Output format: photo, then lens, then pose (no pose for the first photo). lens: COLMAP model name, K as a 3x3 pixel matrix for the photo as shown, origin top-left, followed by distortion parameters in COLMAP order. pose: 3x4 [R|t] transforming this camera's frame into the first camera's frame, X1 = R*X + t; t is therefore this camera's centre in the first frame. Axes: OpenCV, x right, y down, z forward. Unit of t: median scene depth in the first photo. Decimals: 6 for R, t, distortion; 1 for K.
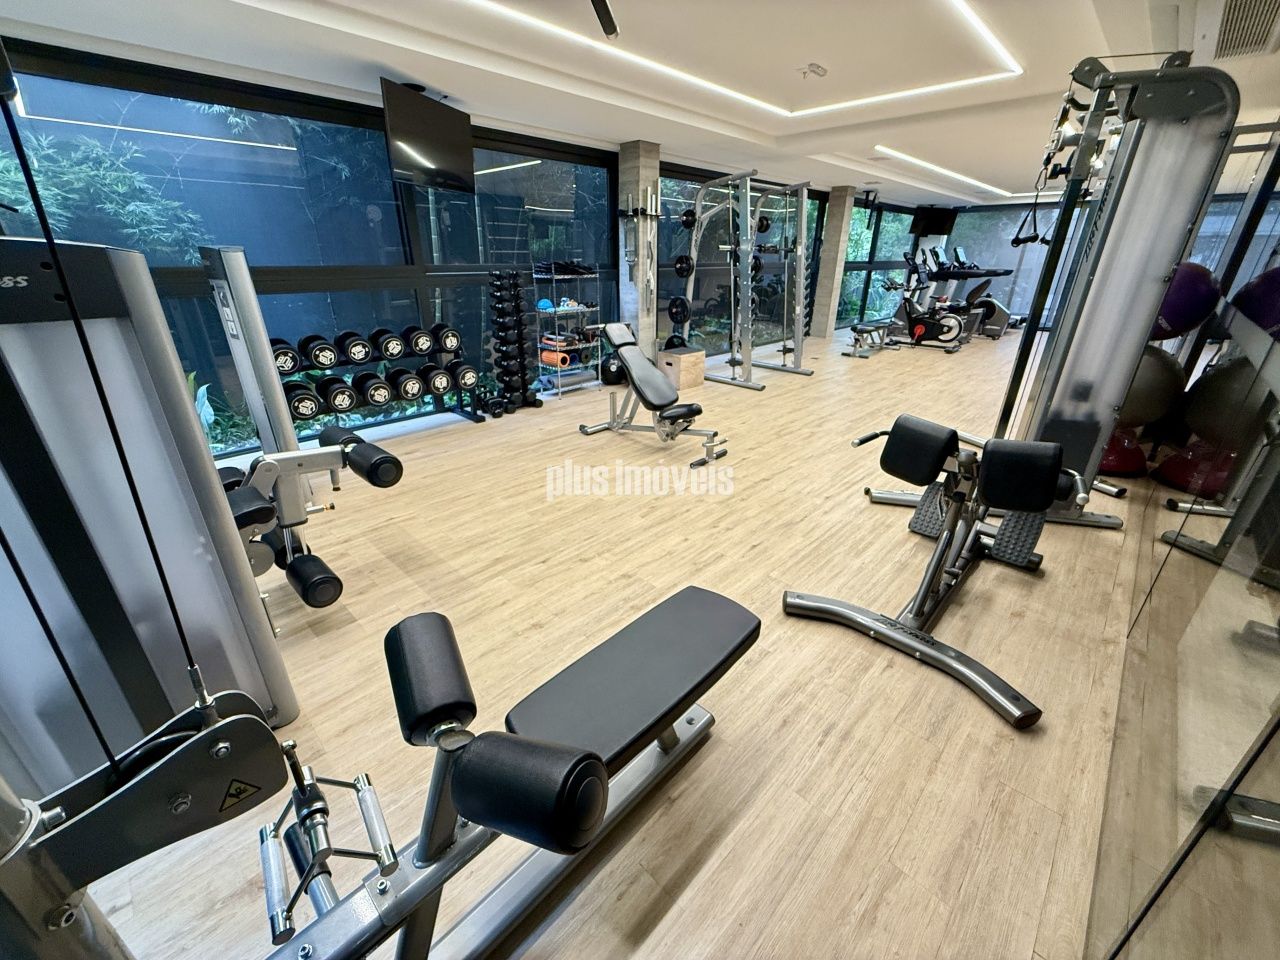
lens RADIAL K [[511.9, 0, 632.2], [0, 511.9, 478.7], [0, 0, 1]] dist [0.000973, 0.000003]
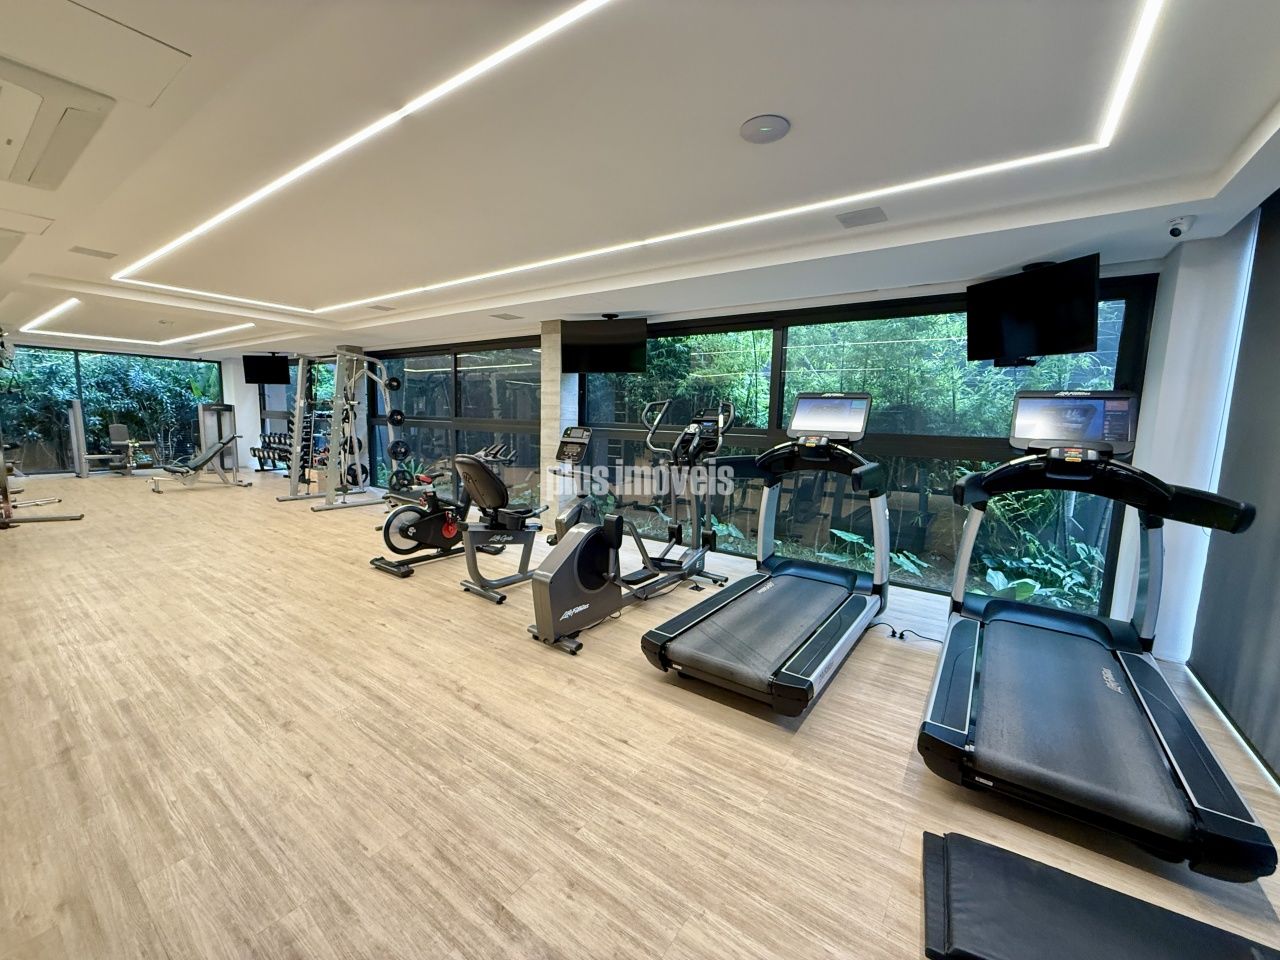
lens RADIAL K [[511.9, 0, 632.2], [0, 511.9, 478.7], [0, 0, 1]] dist [0.000973, 0.000003]
pose [[0.145542, 0.114120, -0.982748, 0.869708], [-0.418233, 0.907301, 0.043420, -0.336277], [0.896604, 0.404698, 0.179779, 0.788230]]
